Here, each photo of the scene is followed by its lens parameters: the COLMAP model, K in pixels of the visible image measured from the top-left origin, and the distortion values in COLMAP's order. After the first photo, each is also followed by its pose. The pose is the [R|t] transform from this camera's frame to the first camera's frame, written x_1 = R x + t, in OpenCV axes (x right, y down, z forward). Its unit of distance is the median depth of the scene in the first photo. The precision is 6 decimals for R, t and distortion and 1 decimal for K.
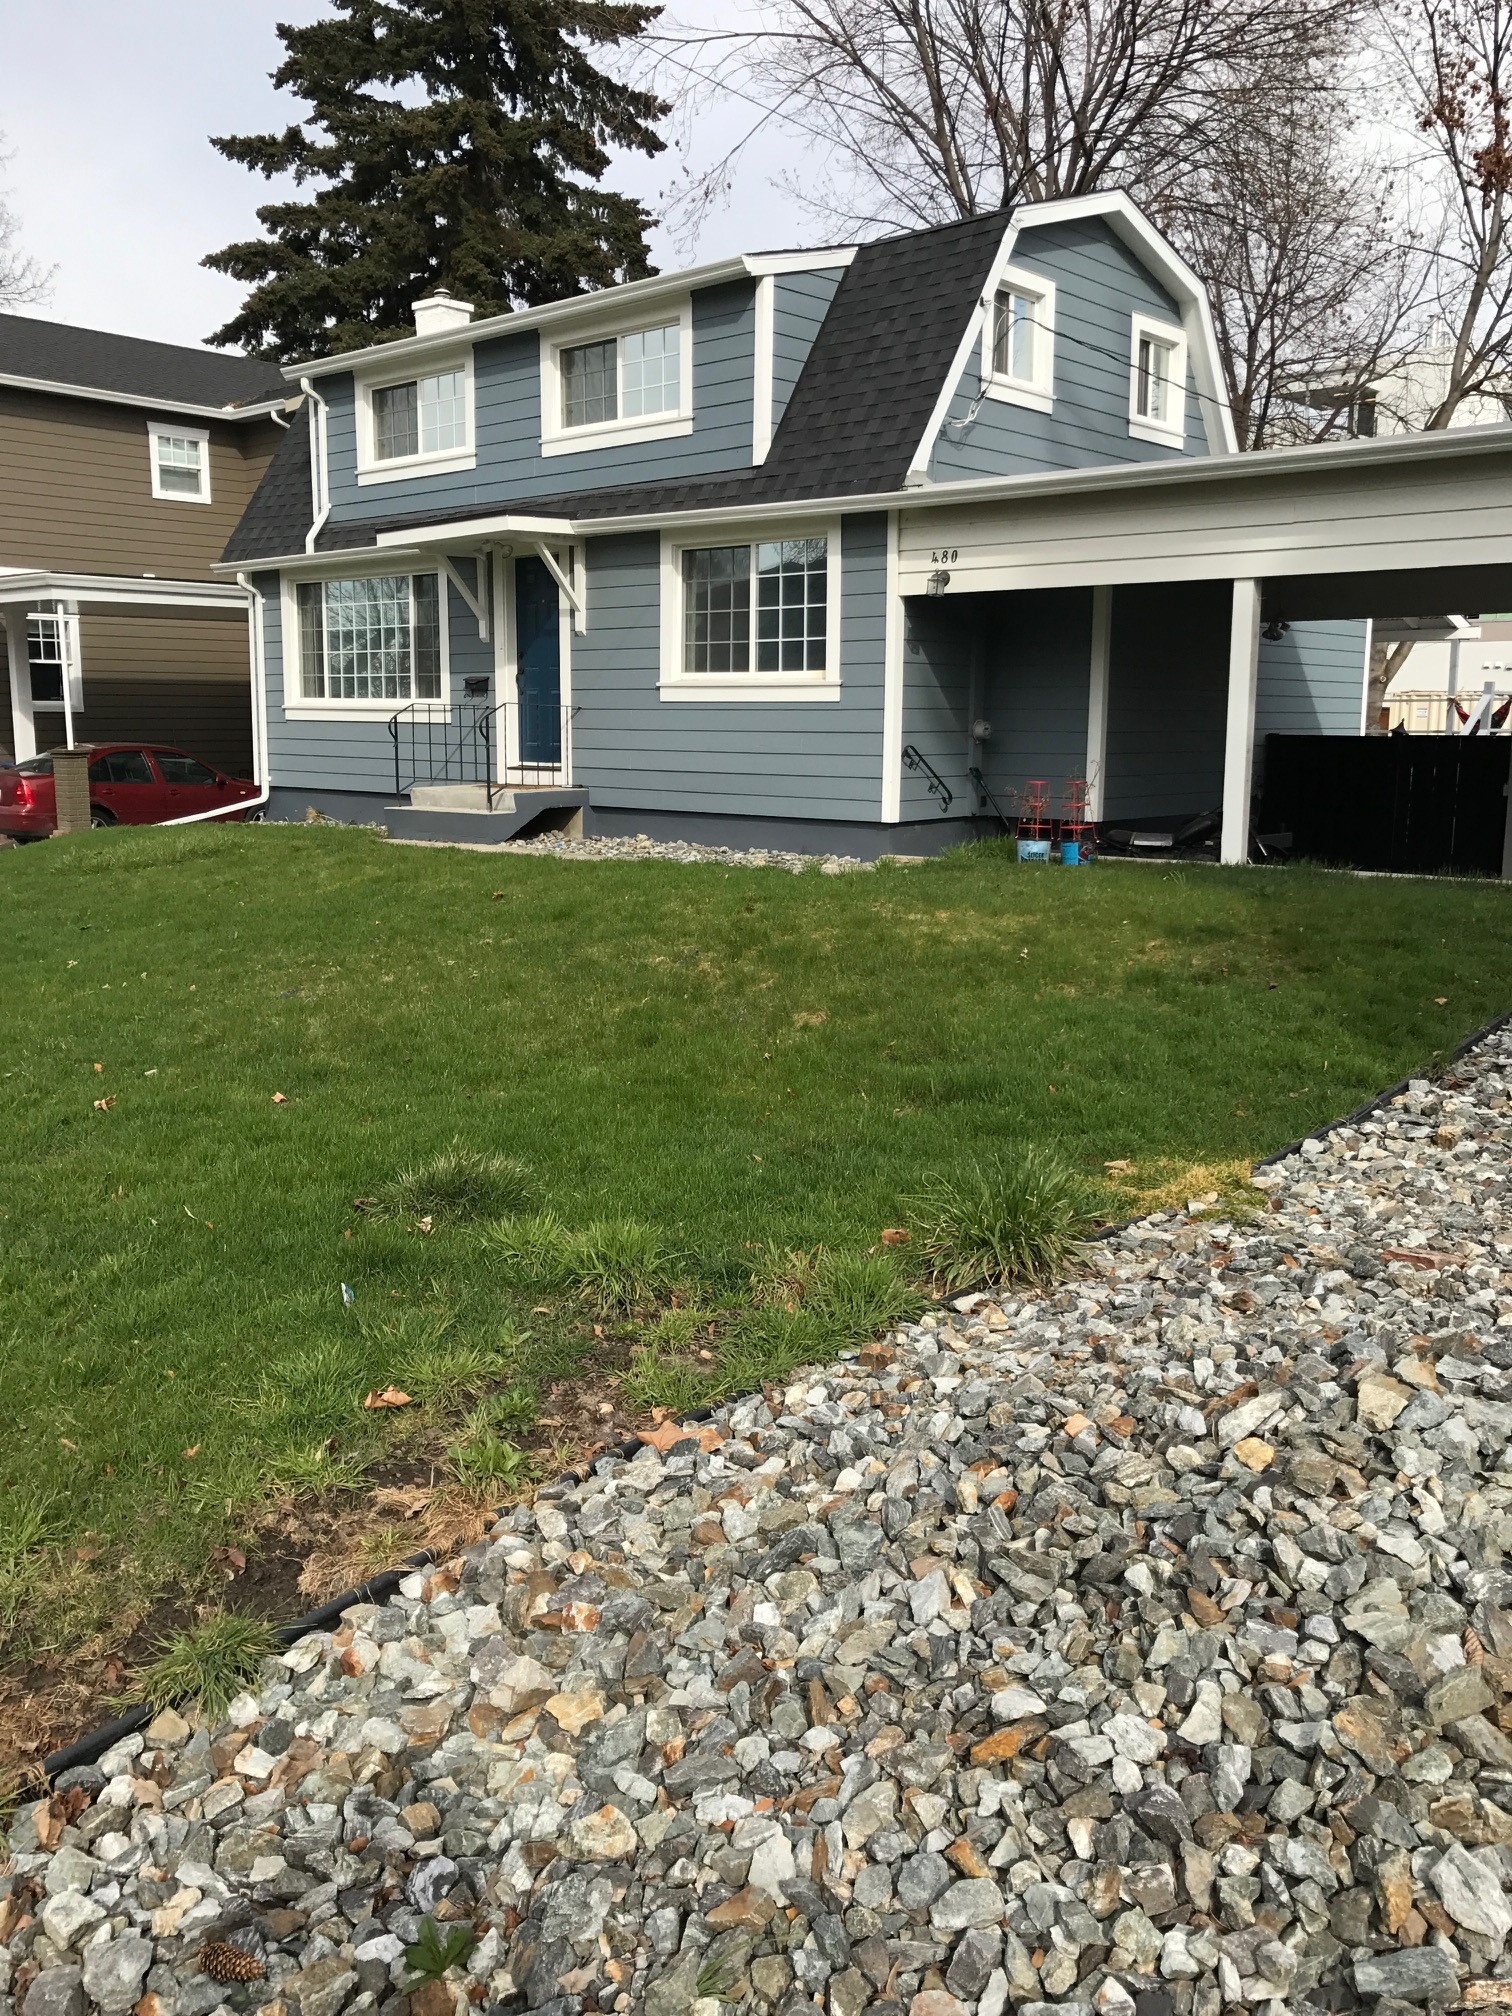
lens RADIAL K [[1633.9, 0, 756.0], [0, 1633.9, 1008.0], [0, 0, 1]] dist [0.077746, -0.111556]
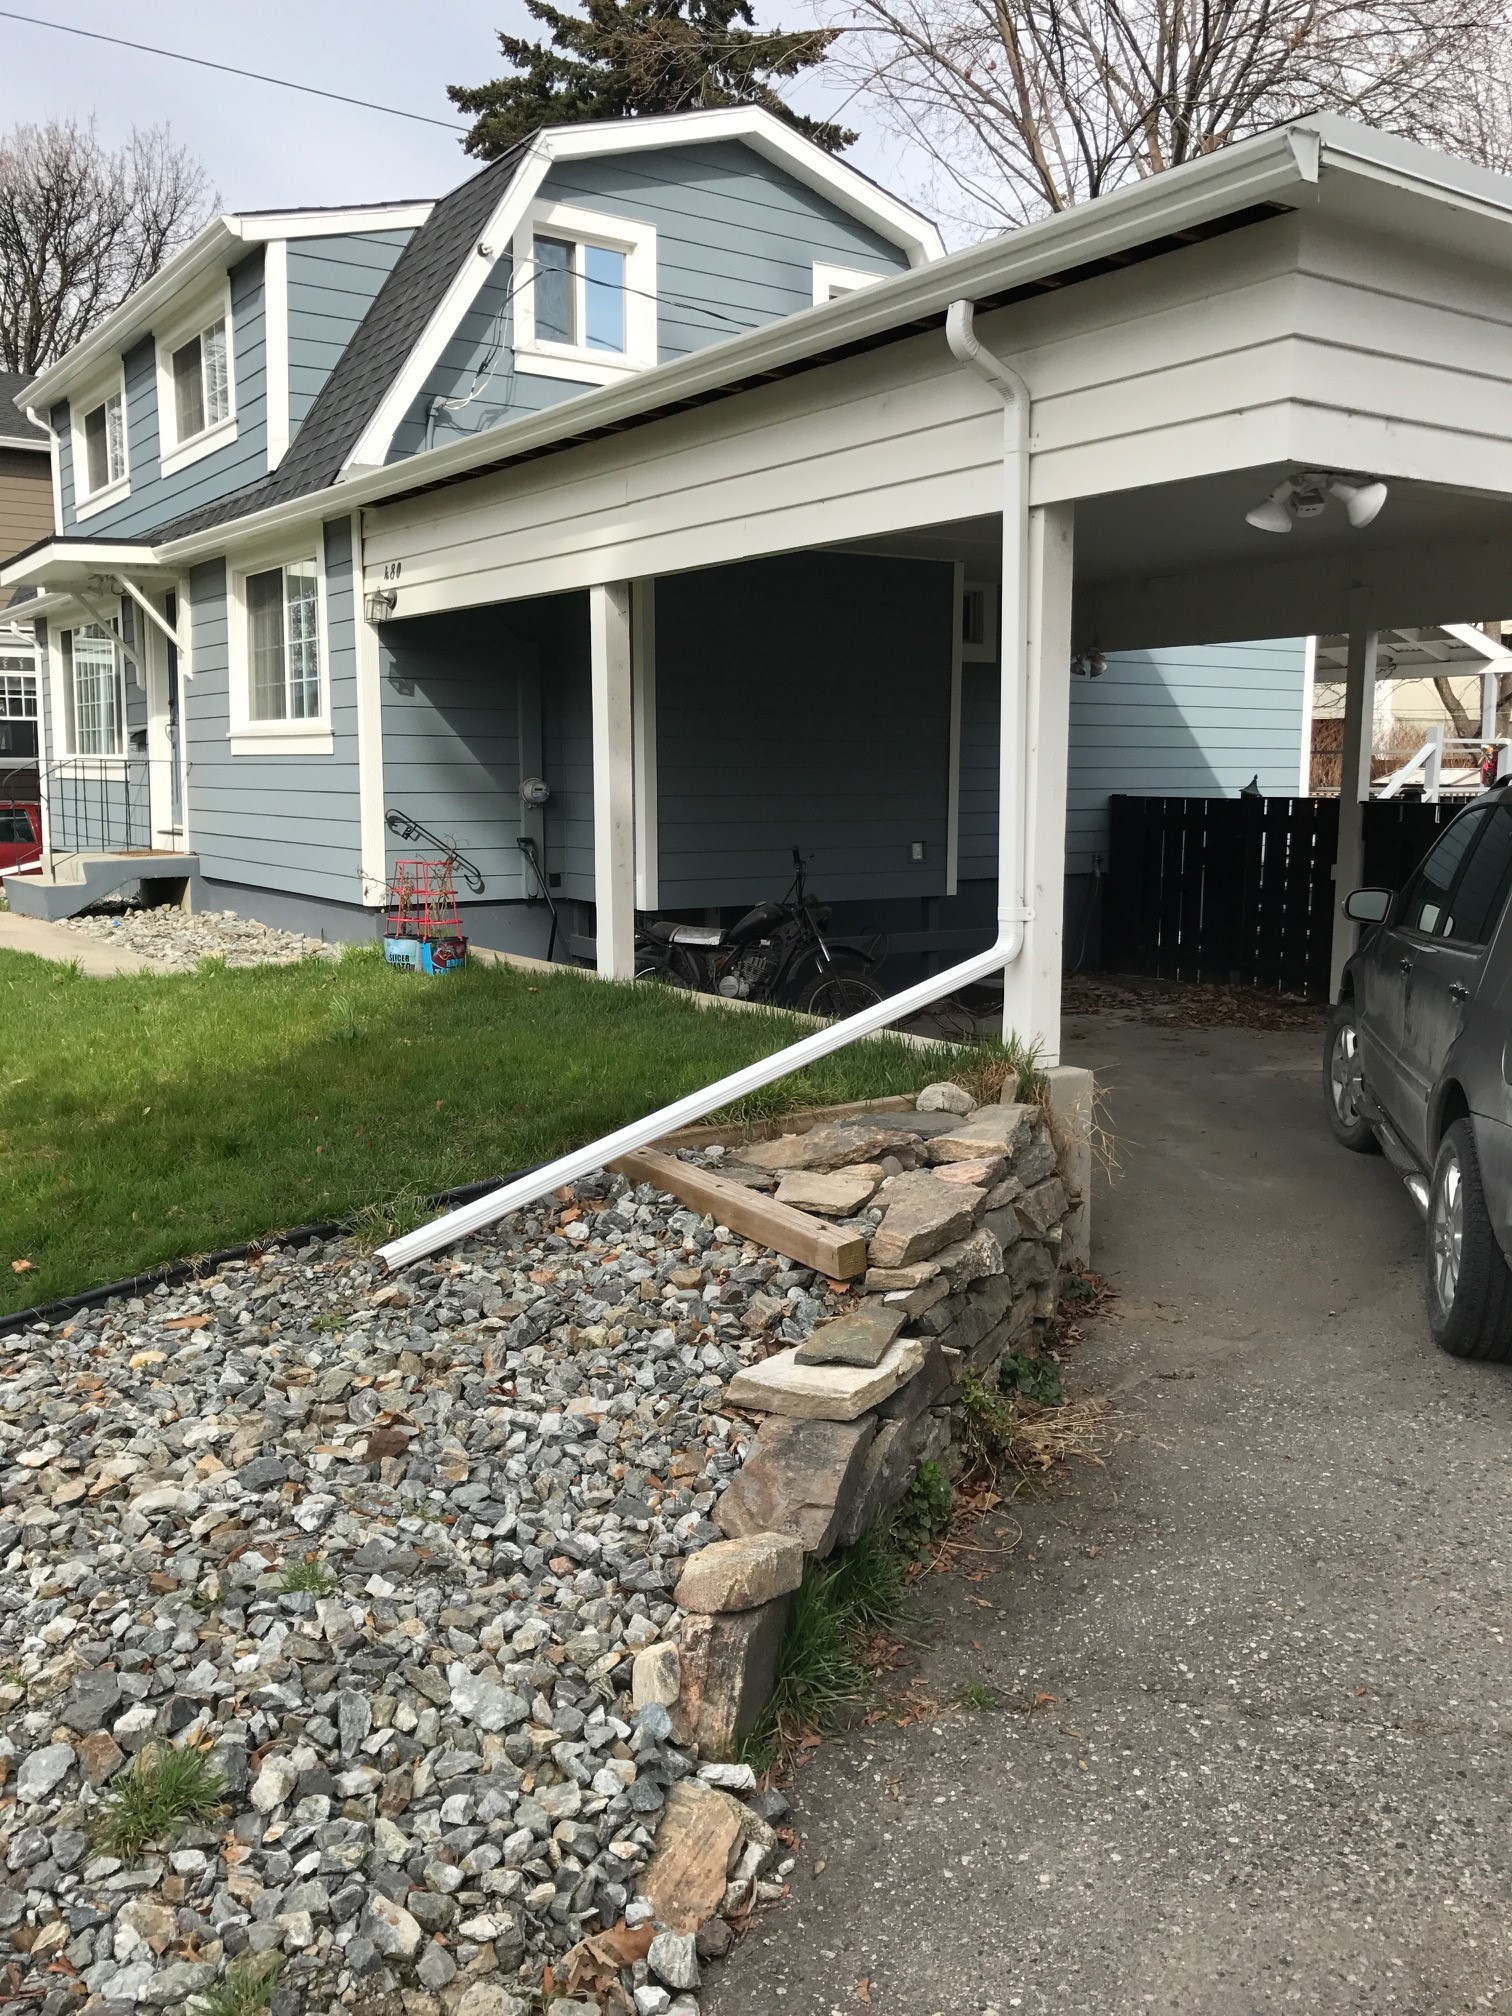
lens RADIAL K [[1636.2, 0, 756.0], [0, 1636.2, 1008.0], [0, 0, 1]] dist [0.007860, 0.004667]
pose [[0.970683, 0.033235, -0.238054, 0.421592], [-0.040235, 0.998887, -0.024605, -0.049754], [0.236971, 0.033462, 0.970940, 0.263410]]
